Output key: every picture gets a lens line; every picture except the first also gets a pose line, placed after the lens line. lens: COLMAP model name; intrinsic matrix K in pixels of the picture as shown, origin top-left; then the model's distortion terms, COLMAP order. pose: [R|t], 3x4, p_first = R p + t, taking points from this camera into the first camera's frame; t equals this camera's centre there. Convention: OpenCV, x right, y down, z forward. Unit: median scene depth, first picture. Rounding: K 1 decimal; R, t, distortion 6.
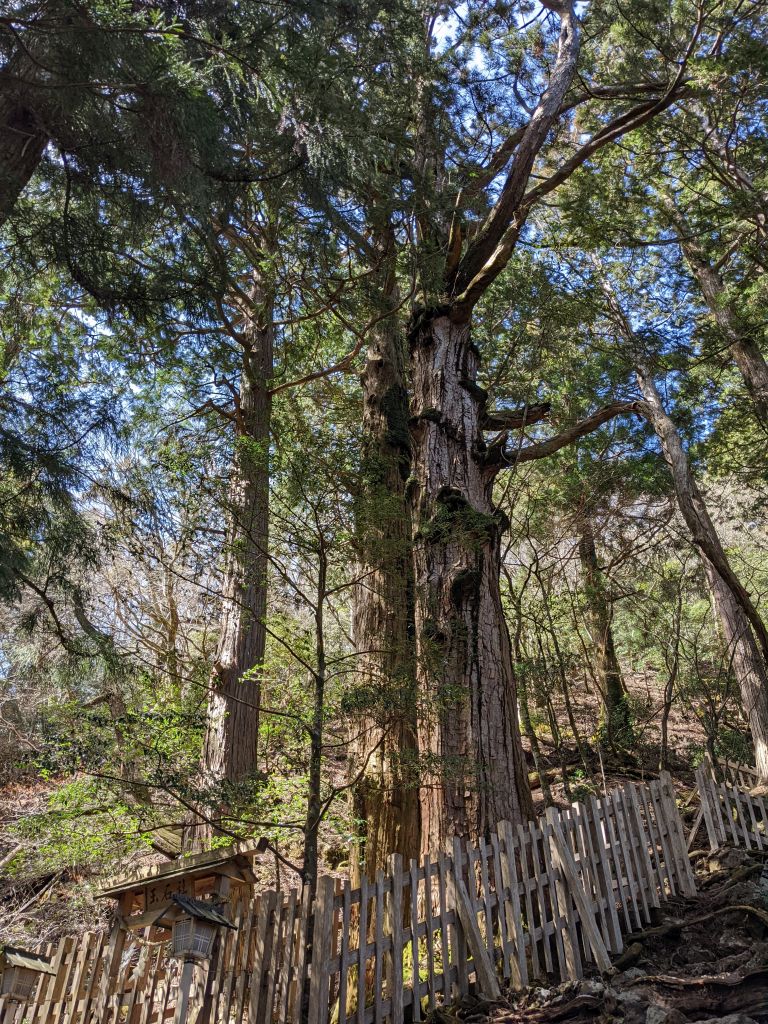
lens RADIAL K [[778.2, 0, 384.0], [0, 778.2, 512.0], [0, 0, 1]] dist [0.147786, -0.140462]
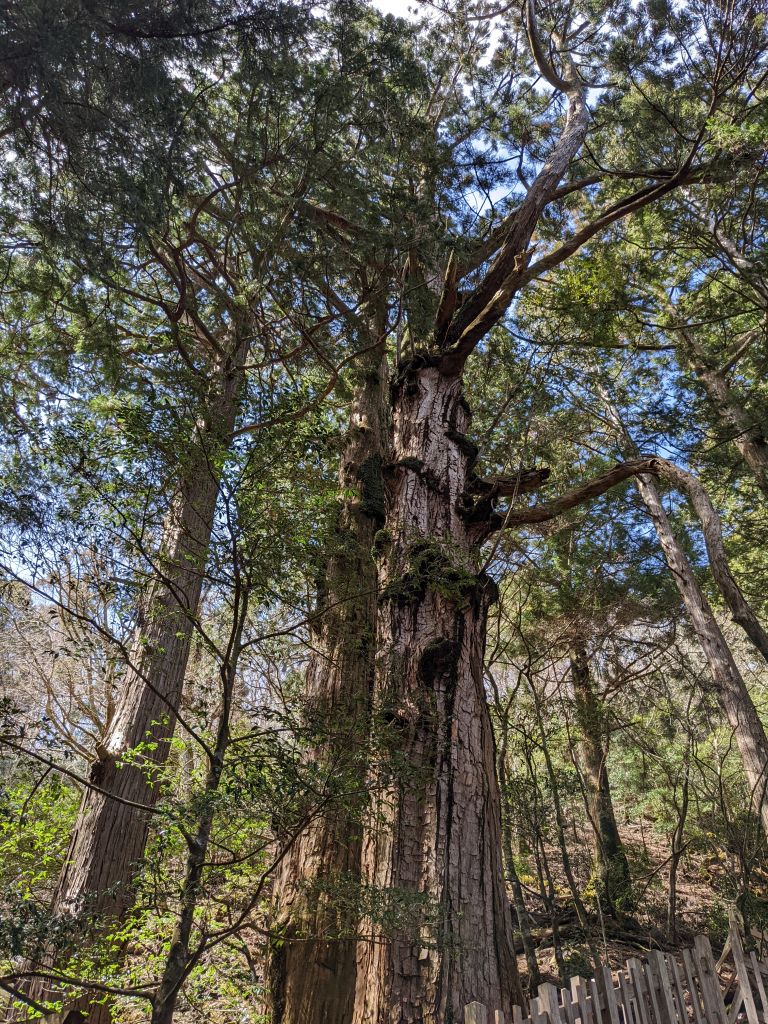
lens RADIAL K [[778.2, 0, 384.0], [0, 778.2, 512.0], [0, 0, 1]] dist [0.147786, -0.140462]
pose [[0.997934, 0.063680, 0.008530, 0.025922], [-0.061506, 0.985255, -0.159657, 0.058849], [-0.018571, 0.158802, 0.987136, 0.164057]]
